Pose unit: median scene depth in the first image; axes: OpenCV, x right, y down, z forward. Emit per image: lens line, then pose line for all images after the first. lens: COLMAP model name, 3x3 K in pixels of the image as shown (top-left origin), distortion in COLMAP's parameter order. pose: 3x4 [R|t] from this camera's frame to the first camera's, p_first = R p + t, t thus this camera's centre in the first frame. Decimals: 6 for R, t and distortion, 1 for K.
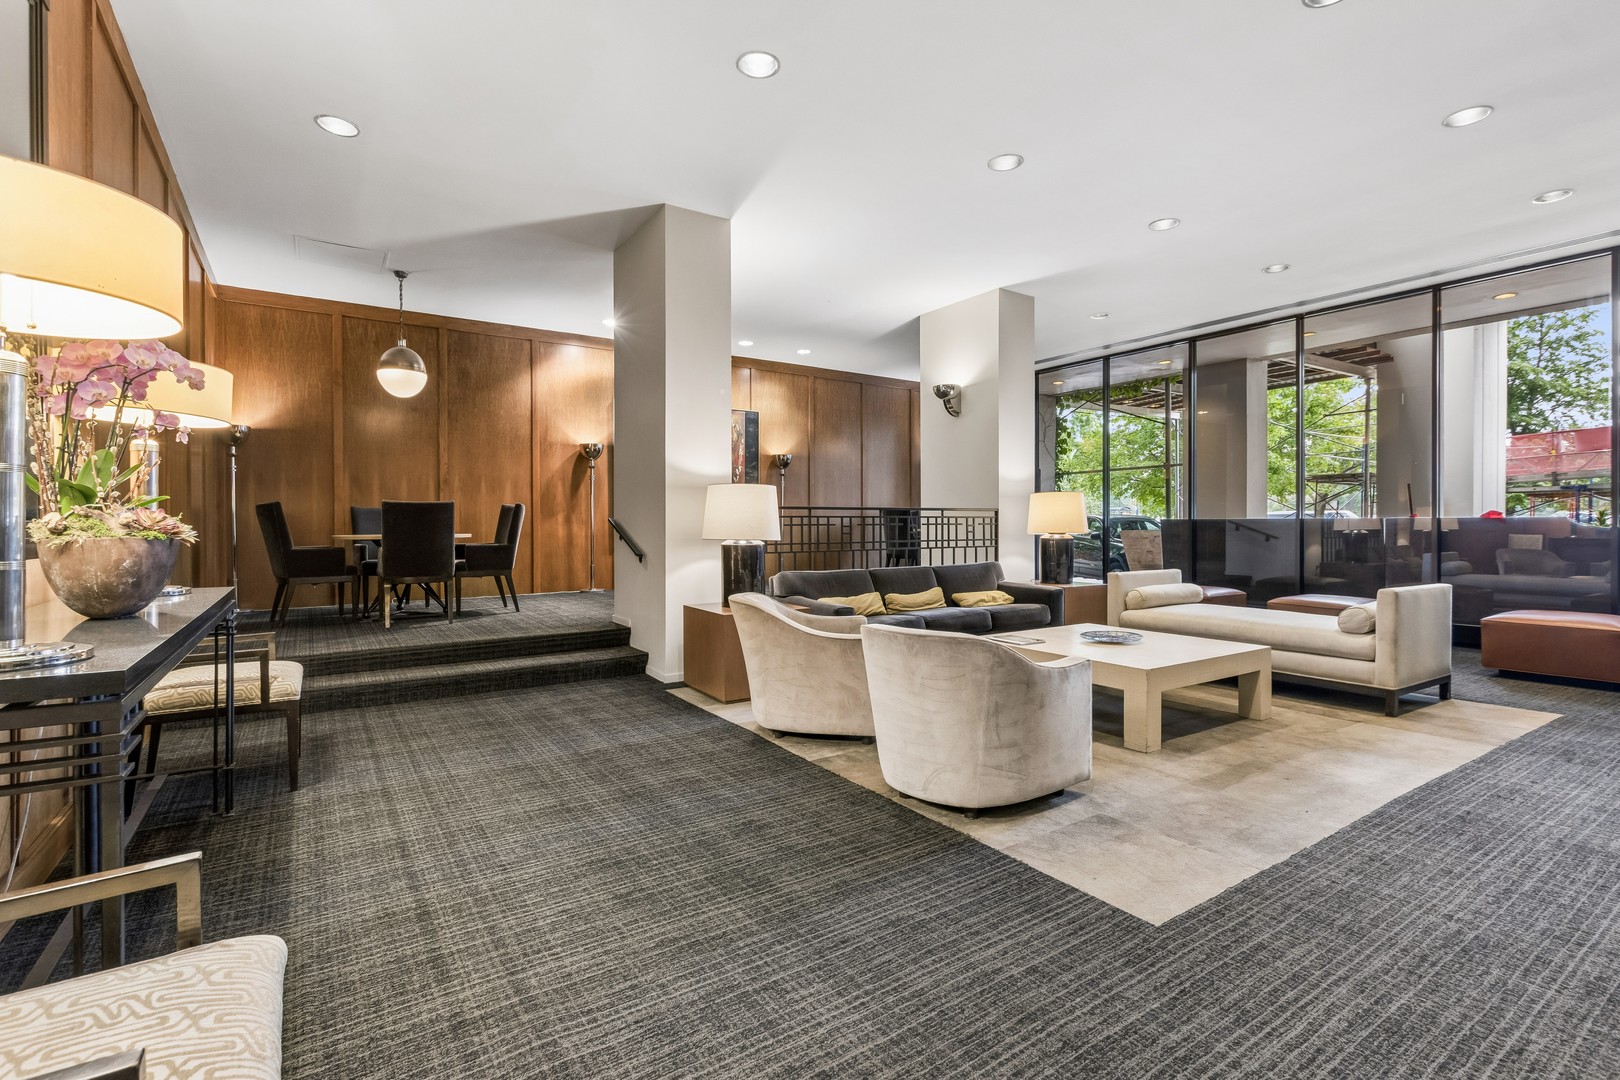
lens RADIAL K [[740.1, 0, 802.6], [0, 740.1, 527.9], [0, 0, 1]] dist [-0.002531, 0.000380]
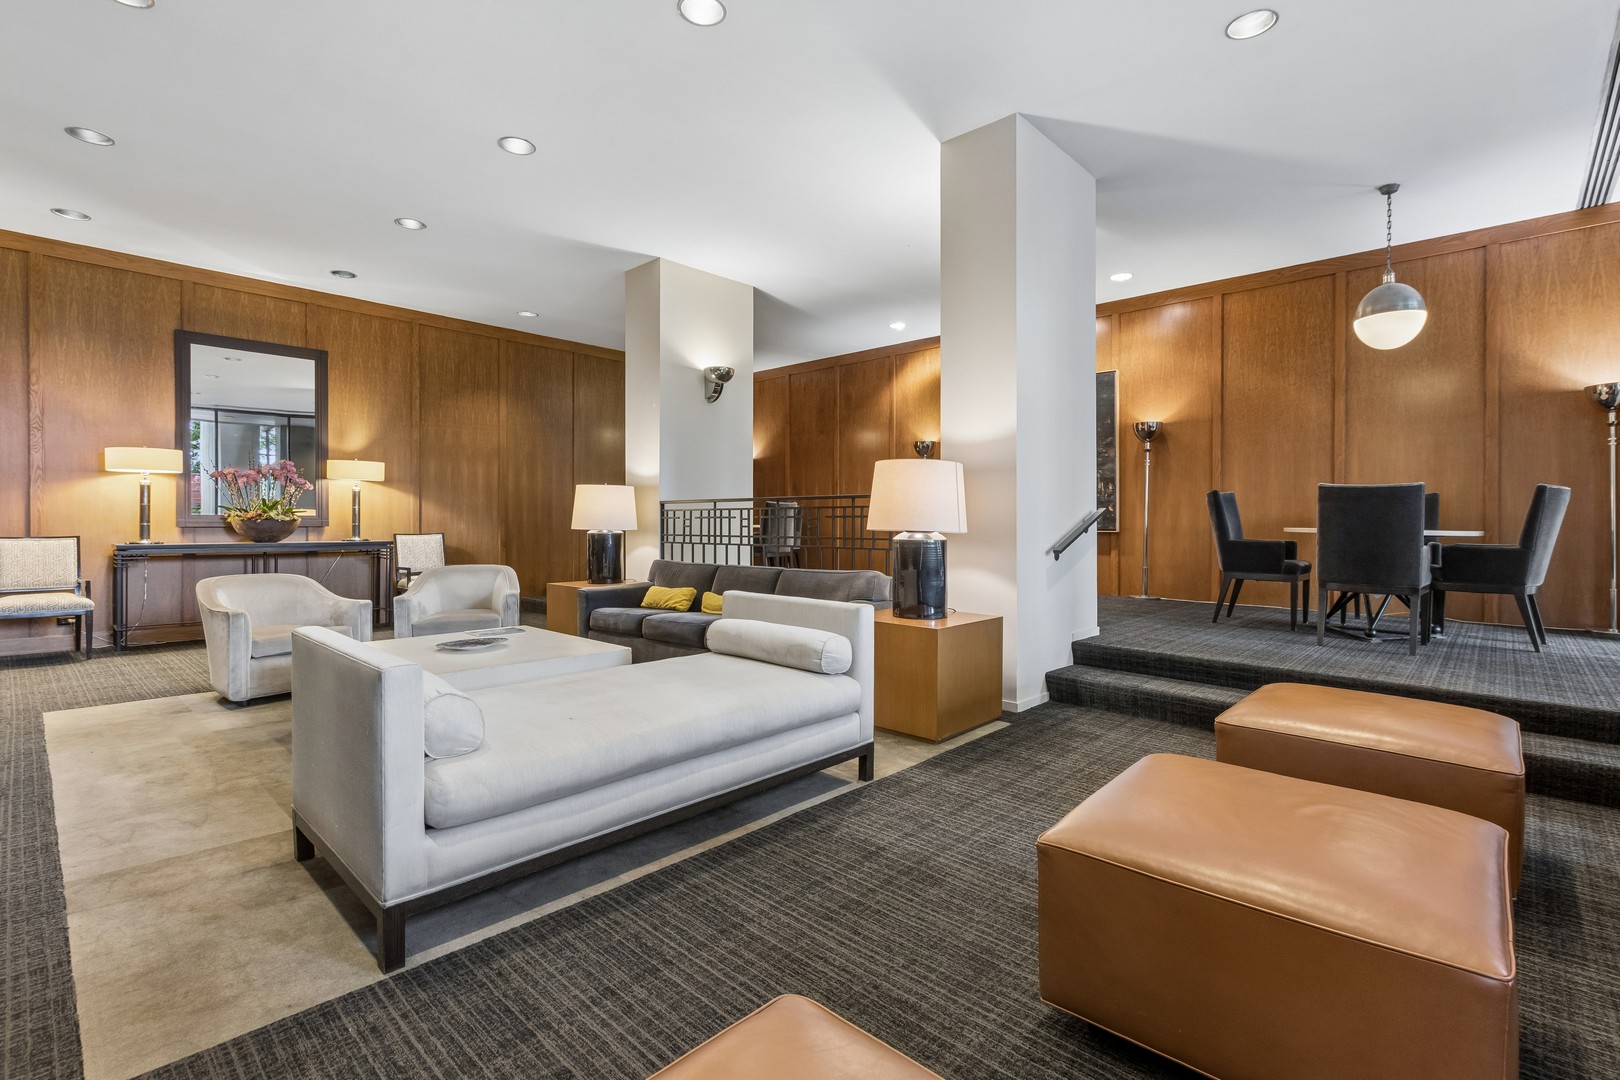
lens RADIAL K [[740.1, 0, 802.6], [0, 740.1, 534.5], [0, 0, 1]] dist [-0.002531, 0.000380]
pose [[0.220205, 0.027160, -0.975075, 1.078734], [-0.008745, 0.999627, 0.025869, -0.008533], [0.975414, 0.002831, 0.220360, 0.906851]]
